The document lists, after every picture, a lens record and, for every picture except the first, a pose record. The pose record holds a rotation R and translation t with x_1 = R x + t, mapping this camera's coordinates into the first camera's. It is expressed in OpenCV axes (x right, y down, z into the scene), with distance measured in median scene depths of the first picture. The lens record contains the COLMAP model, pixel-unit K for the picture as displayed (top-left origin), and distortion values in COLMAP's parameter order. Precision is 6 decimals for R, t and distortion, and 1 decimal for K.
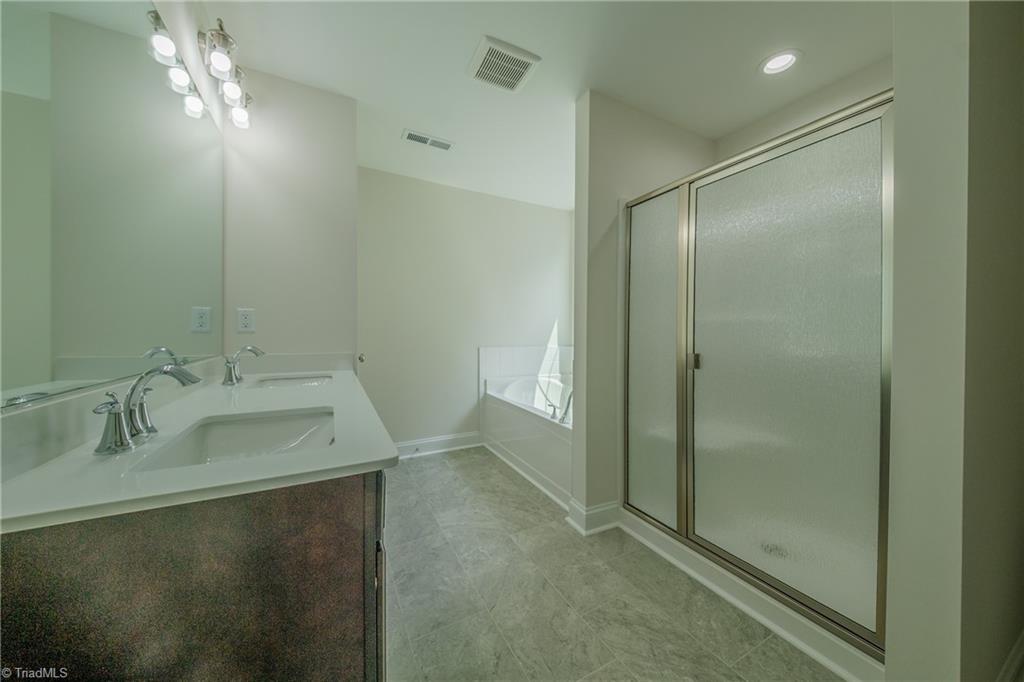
lens RADIAL K [[348.3, 0, 511.7], [0, 348.3, 332.4], [0, 0, 1]] dist [-0.001978, -0.000171]
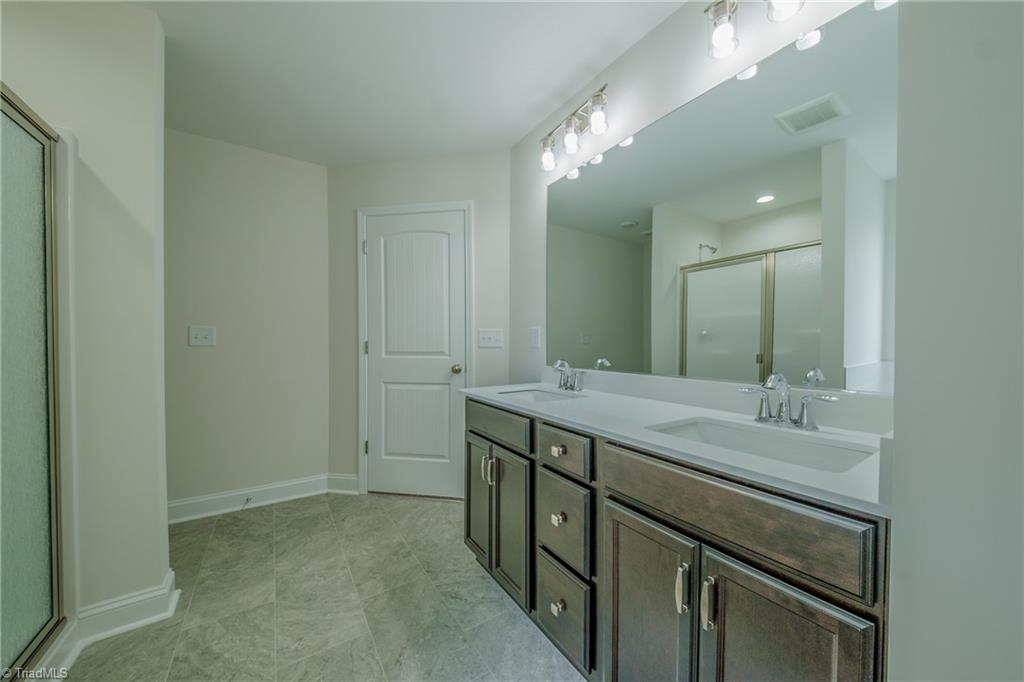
lens RADIAL K [[348.3, 0, 513.2], [0, 348.3, 350.0], [0, 0, 1]] dist [-0.001978, -0.000171]
pose [[-0.993546, 0.001347, -0.113423, -0.510075], [-0.001785, 0.999620, 0.027501, -0.015455], [0.113417, 0.027526, -0.993166, 2.035164]]
